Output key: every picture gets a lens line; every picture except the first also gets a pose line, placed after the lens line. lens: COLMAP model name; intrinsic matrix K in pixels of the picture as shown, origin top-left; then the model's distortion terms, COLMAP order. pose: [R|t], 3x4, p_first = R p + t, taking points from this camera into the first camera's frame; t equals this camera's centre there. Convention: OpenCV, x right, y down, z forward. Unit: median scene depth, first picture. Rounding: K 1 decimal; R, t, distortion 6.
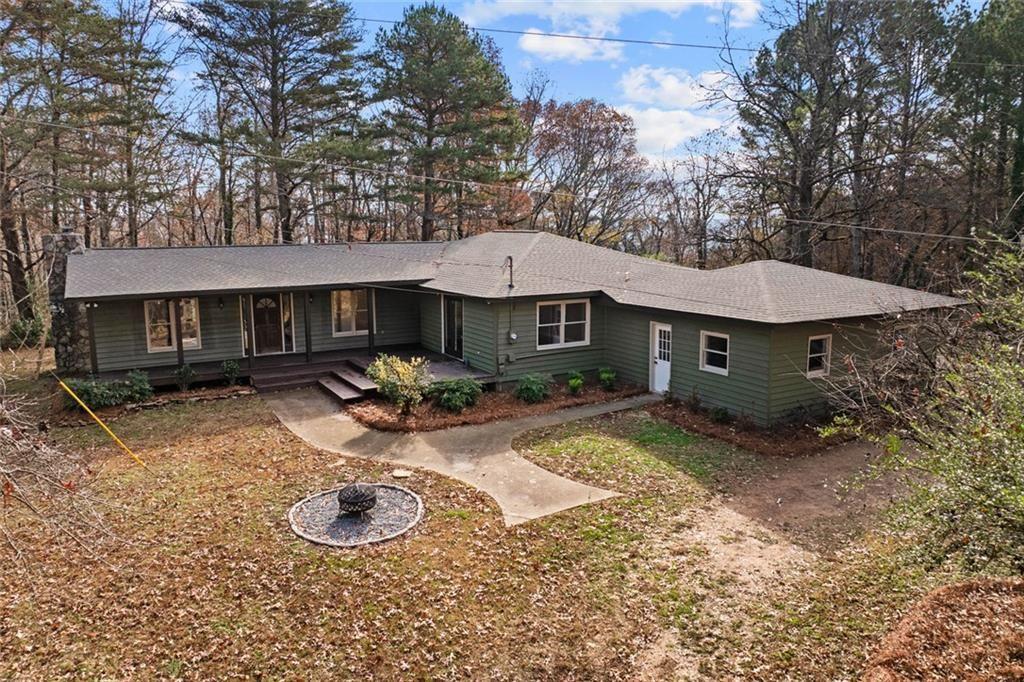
lens RADIAL K [[722.2, 0, 515.5], [0, 722.2, 341.5], [0, 0, 1]] dist [-0.033729, -0.002090]
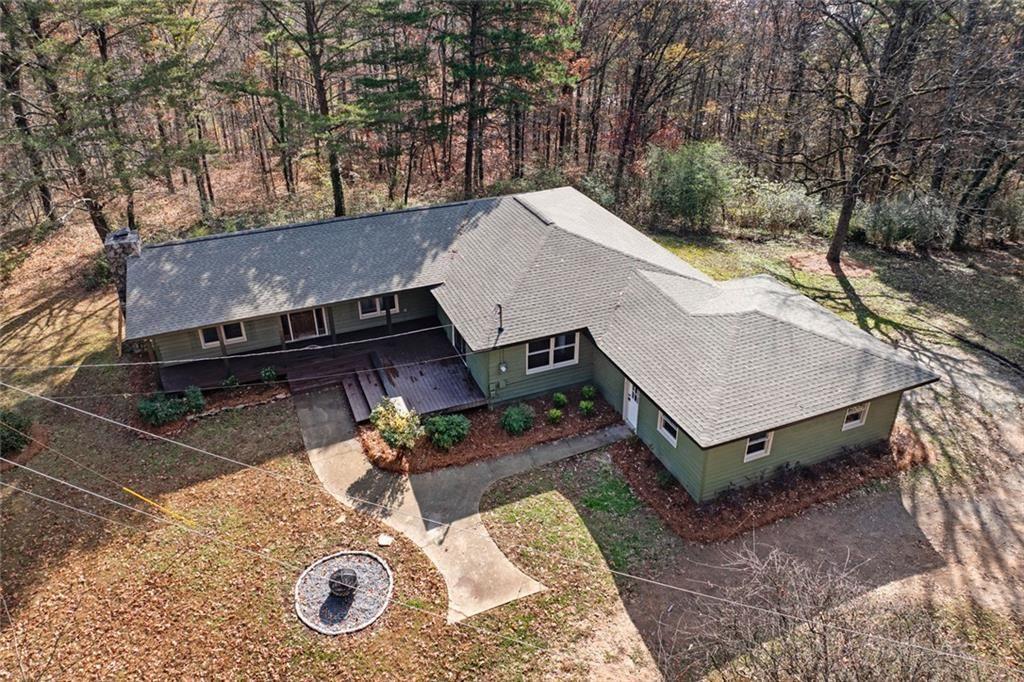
lens RADIAL K [[722.2, 0, 513.6], [0, 722.2, 337.9], [0, 0, 1]] dist [-0.033729, -0.002090]
pose [[0.989835, 0.066778, -0.125568, 0.193558], [-0.018872, 0.936775, 0.349424, -0.570014], [0.140962, -0.343502, 0.928513, -0.034317]]
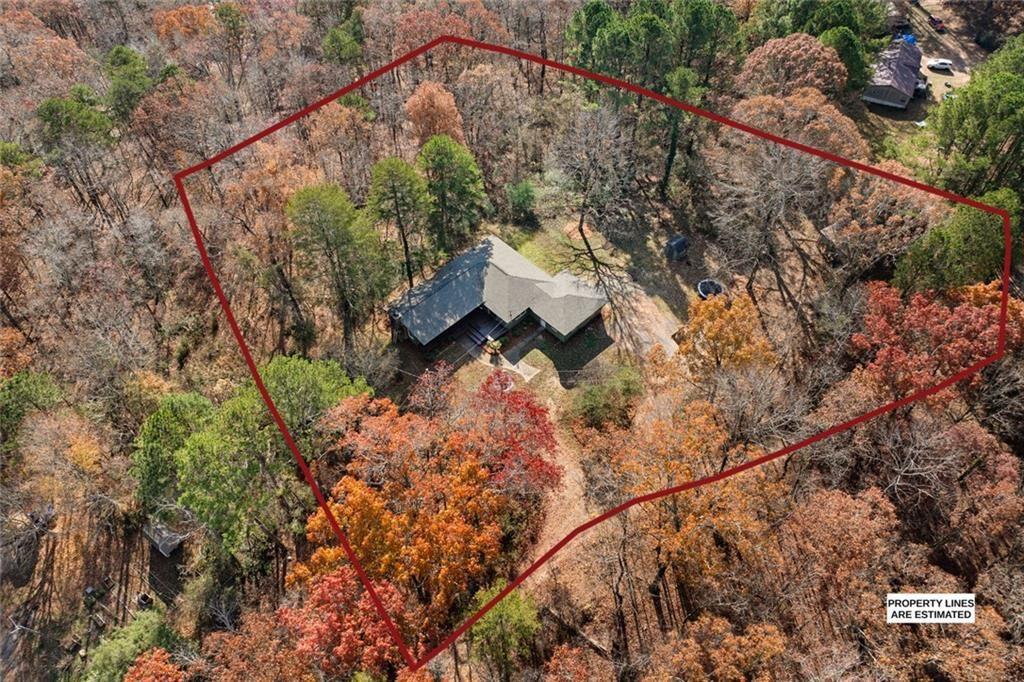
lens RADIAL K [[722.2, 0, 516.9], [0, 722.2, 342.5], [0, 0, 1]] dist [-0.033729, -0.002090]
pose [[0.972401, -0.192342, 0.132062, -0.757873], [0.052072, 0.730660, 0.680753, -3.814977], [-0.227430, -0.655089, 0.720510, -2.995922]]
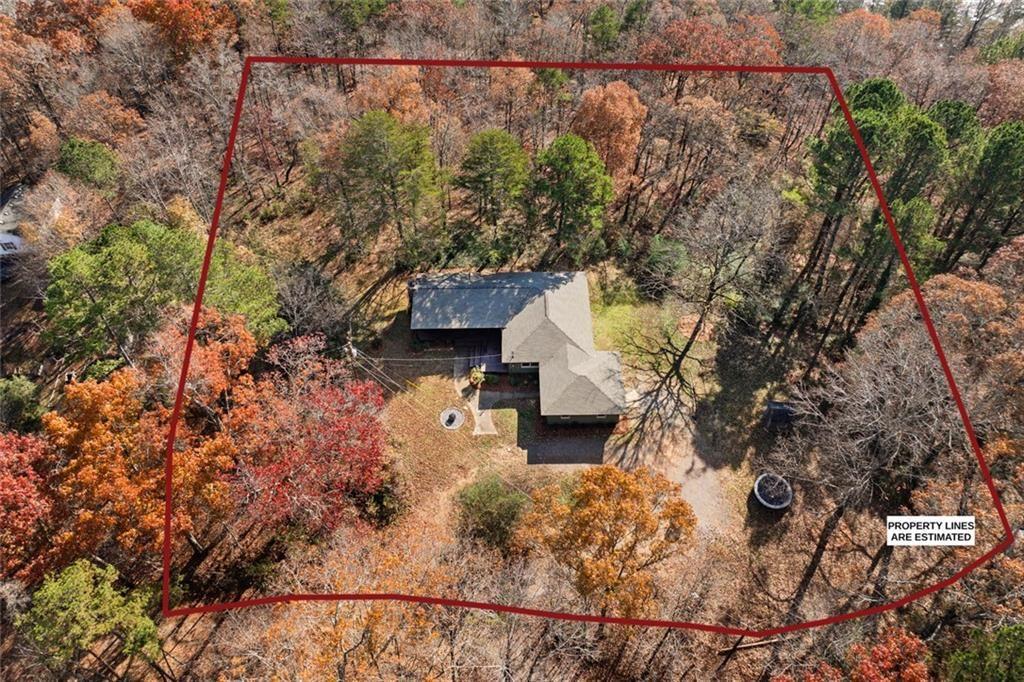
lens RADIAL K [[722.2, 0, 511.8], [0, 722.2, 336.4], [0, 0, 1]] dist [-0.033729, -0.002090]
pose [[0.860016, 0.375653, -0.345337, 1.521146], [-0.065414, 0.752357, 0.655499, -3.209913], [0.506057, -0.541150, 0.671612, -1.759631]]
